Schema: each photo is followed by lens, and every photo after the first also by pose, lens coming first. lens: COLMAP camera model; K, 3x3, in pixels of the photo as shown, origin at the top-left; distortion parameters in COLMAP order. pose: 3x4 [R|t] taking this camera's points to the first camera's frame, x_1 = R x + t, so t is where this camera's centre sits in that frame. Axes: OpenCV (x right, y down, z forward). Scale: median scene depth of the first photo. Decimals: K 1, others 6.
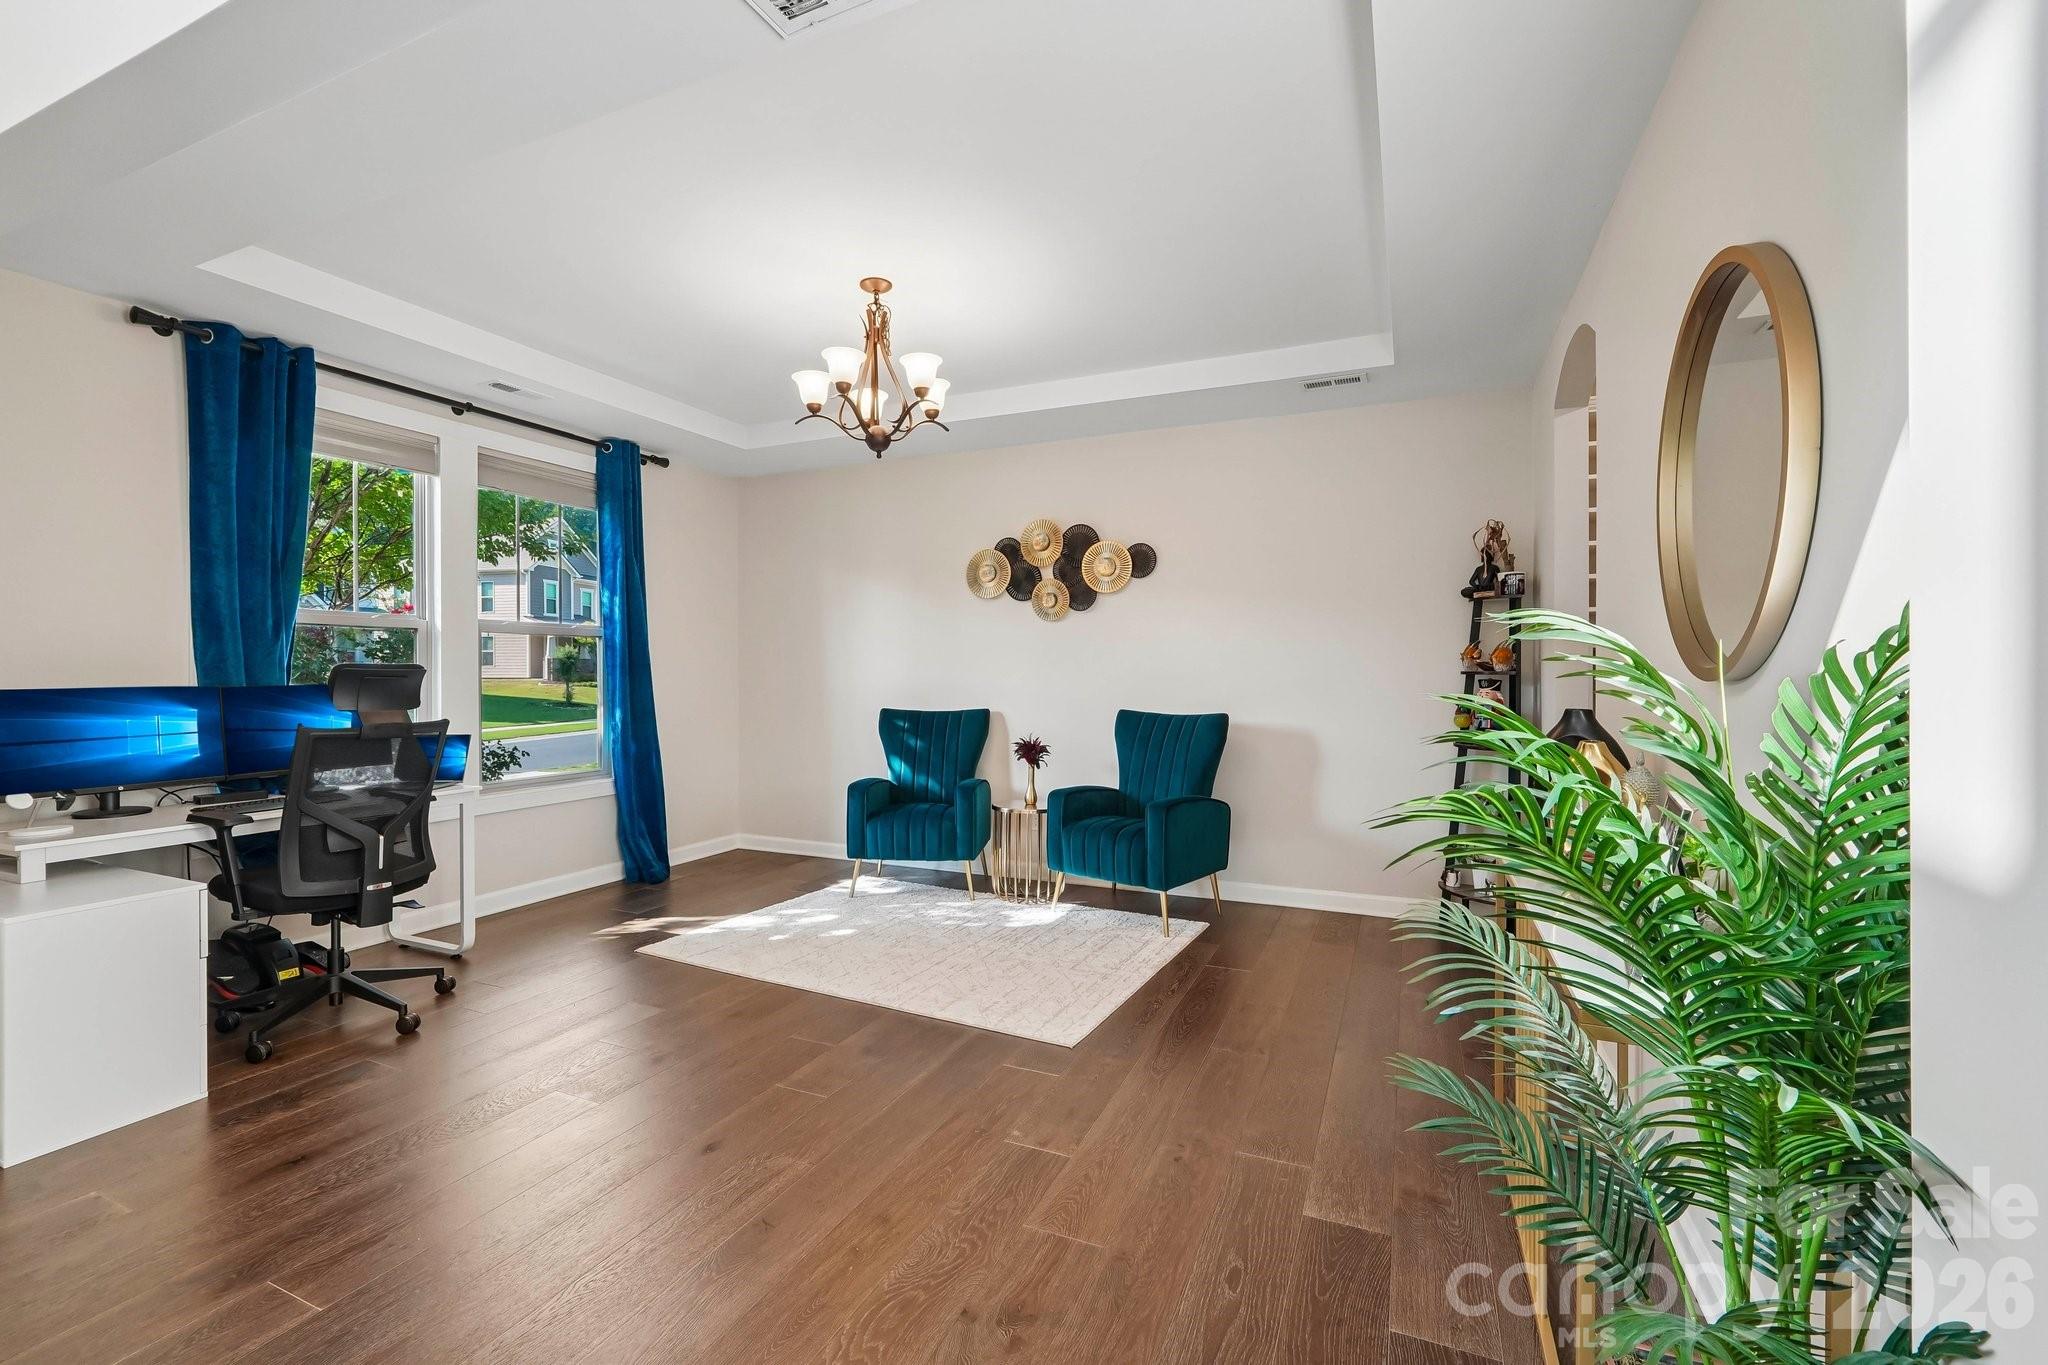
lens RADIAL K [[867.0, 0, 1020.3], [0, 867.0, 679.9], [0, 0, 1]] dist [-0.017777, 0.006247]
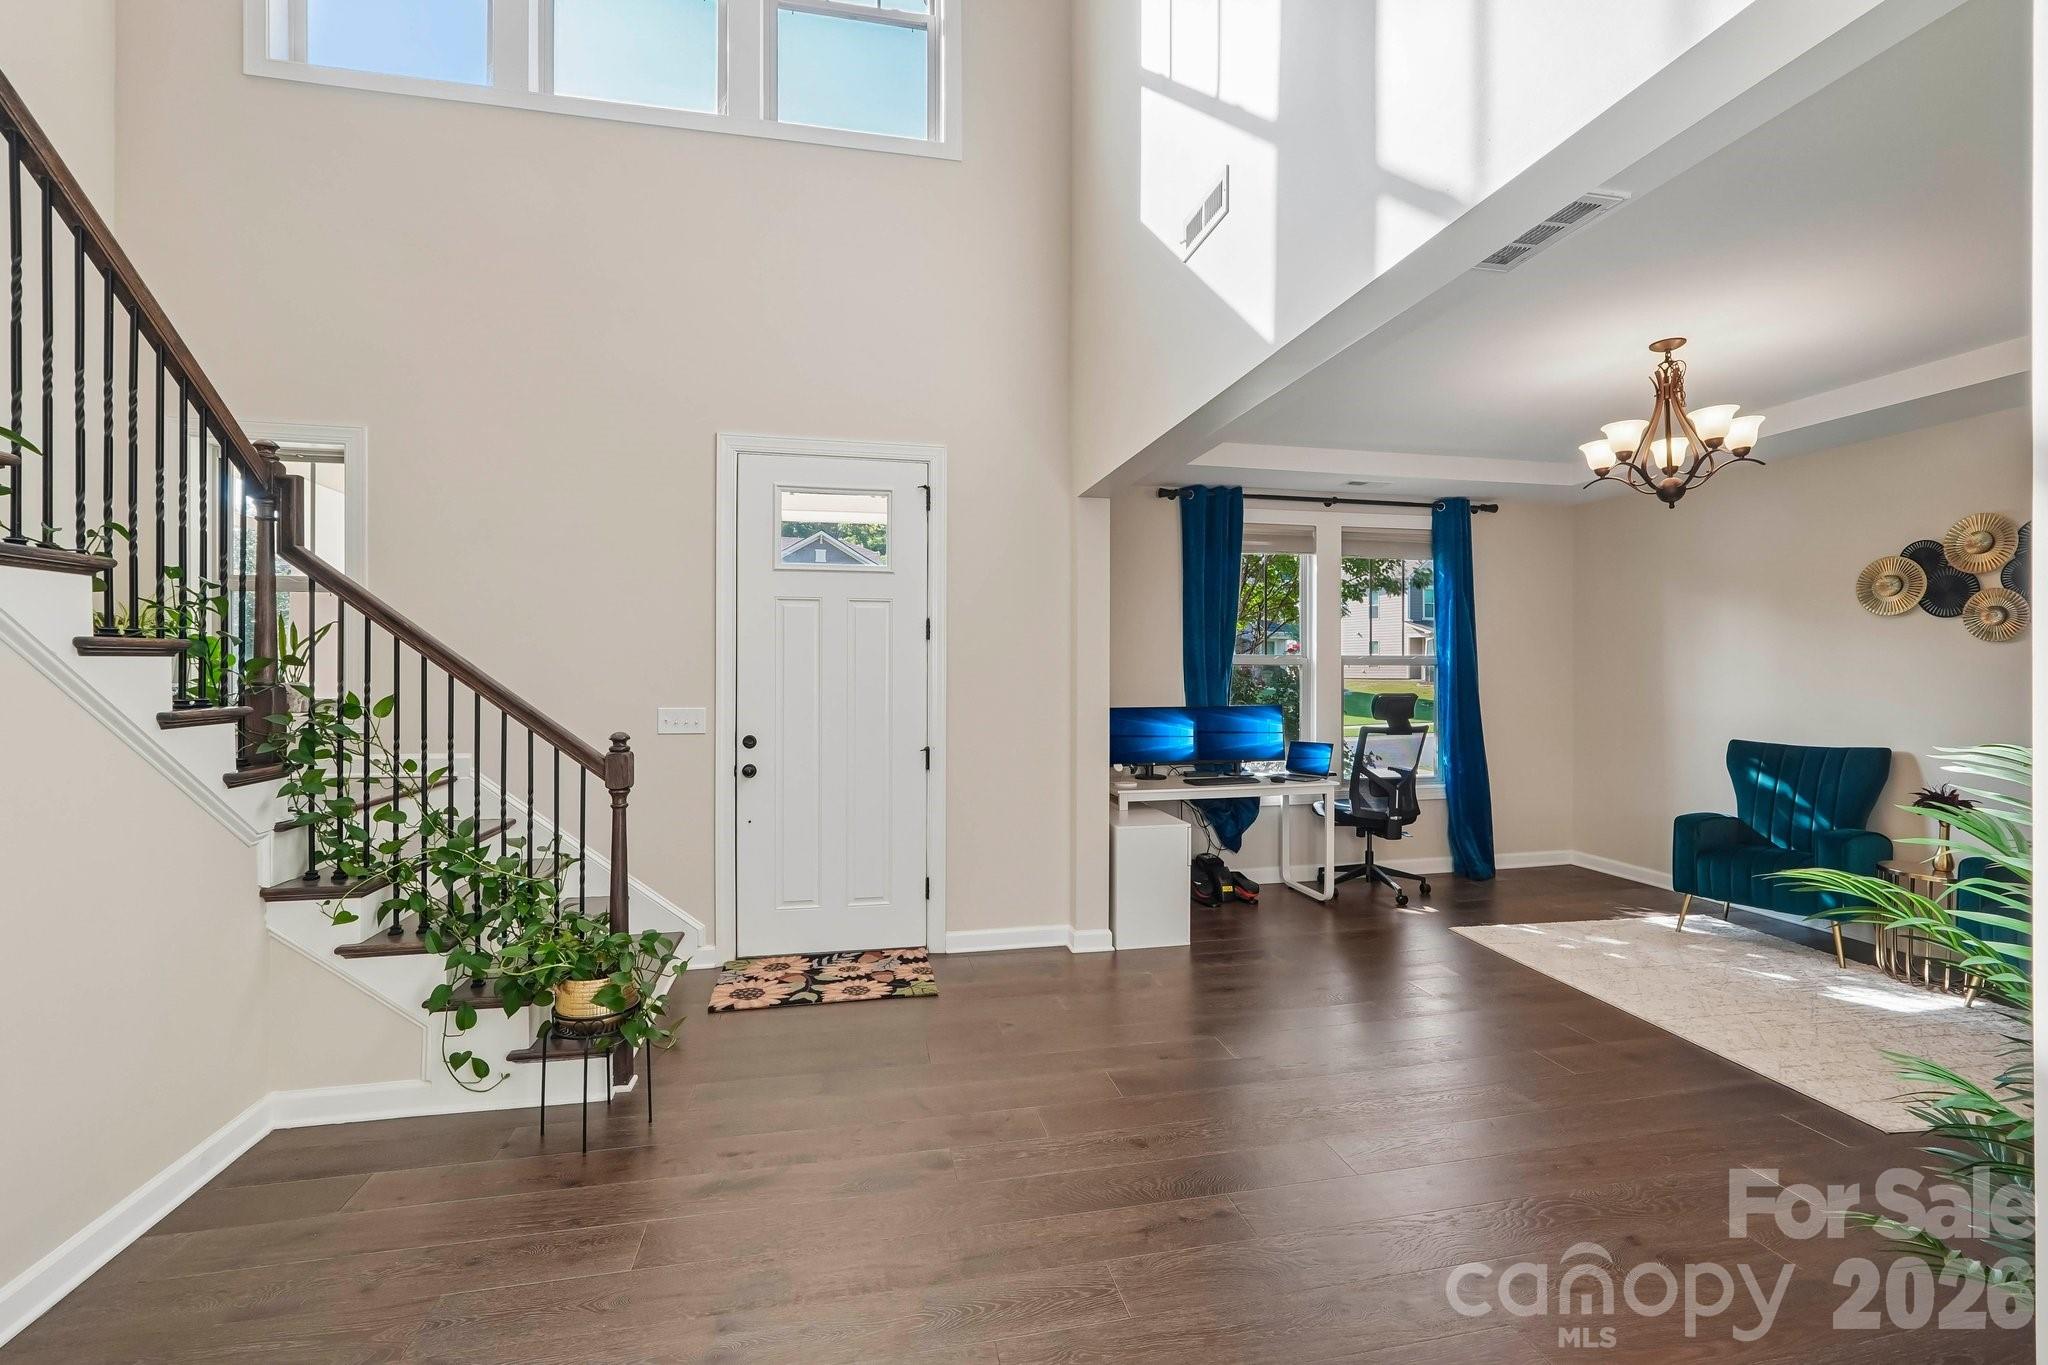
lens RADIAL K [[873.9, 0, 1025.1], [0, 873.9, 668.6], [0, 0, 1]] dist [-0.018588, 0.007530]
pose [[0.591133, -0.001147, -0.806573, 0.178331], [-0.007375, 0.999949, -0.006828, -0.039769], [0.806540, 0.009985, 0.591095, -0.202655]]
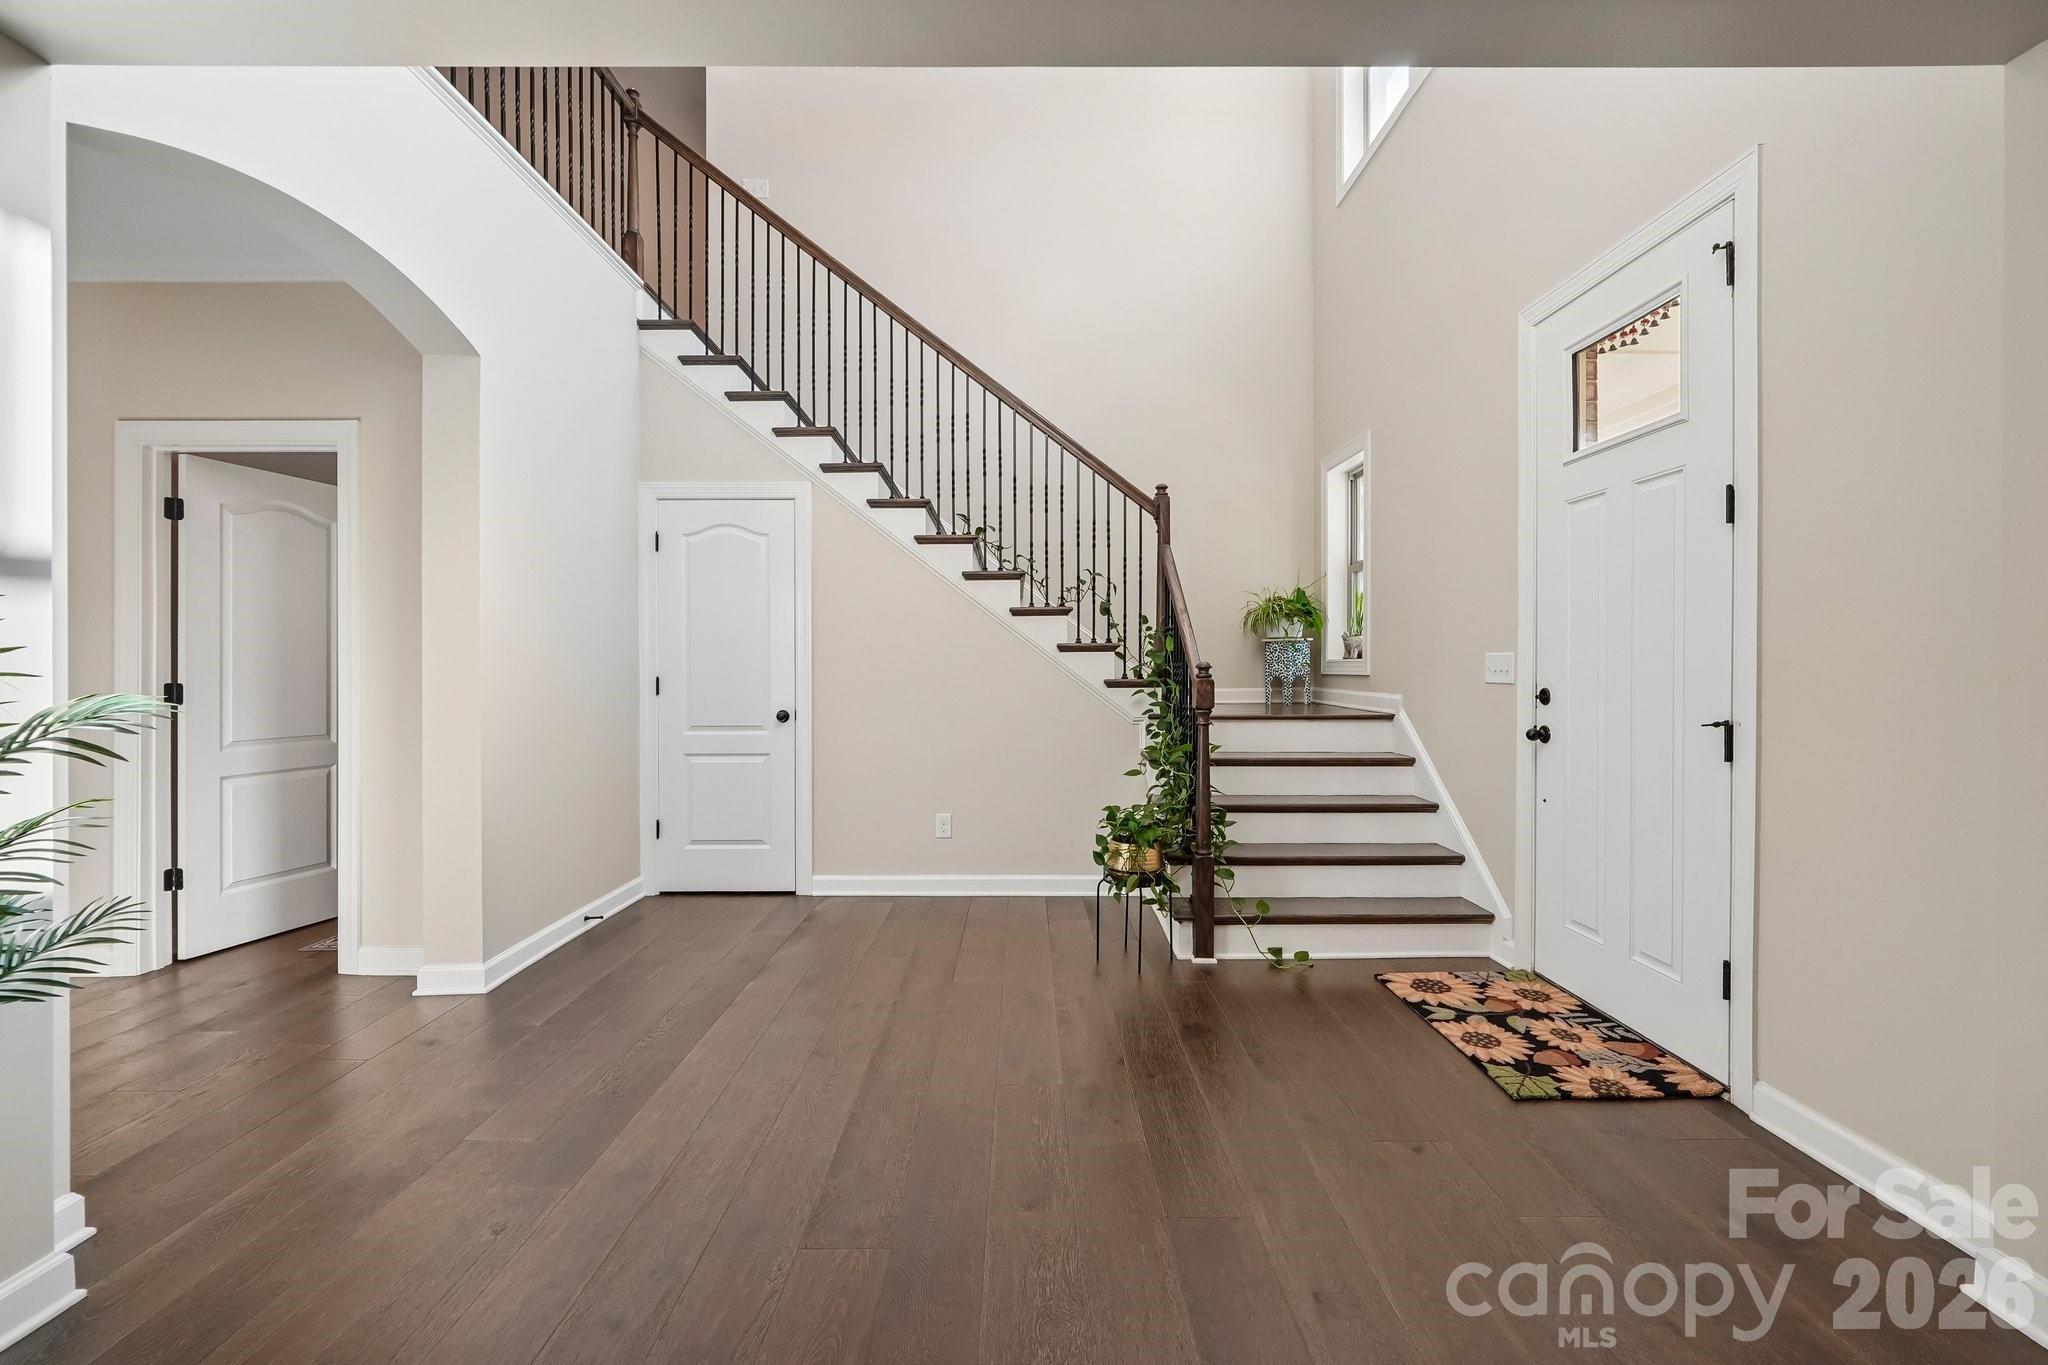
lens RADIAL K [[873.9, 0, 1025.1], [0, 873.9, 668.6], [0, 0, 1]] dist [-0.018588, 0.007530]
pose [[-0.912911, 0.003932, -0.408141, -0.097459], [-0.000166, 0.999950, 0.010005, 0.009797], [0.408159, 0.009201, -0.912864, 0.682897]]
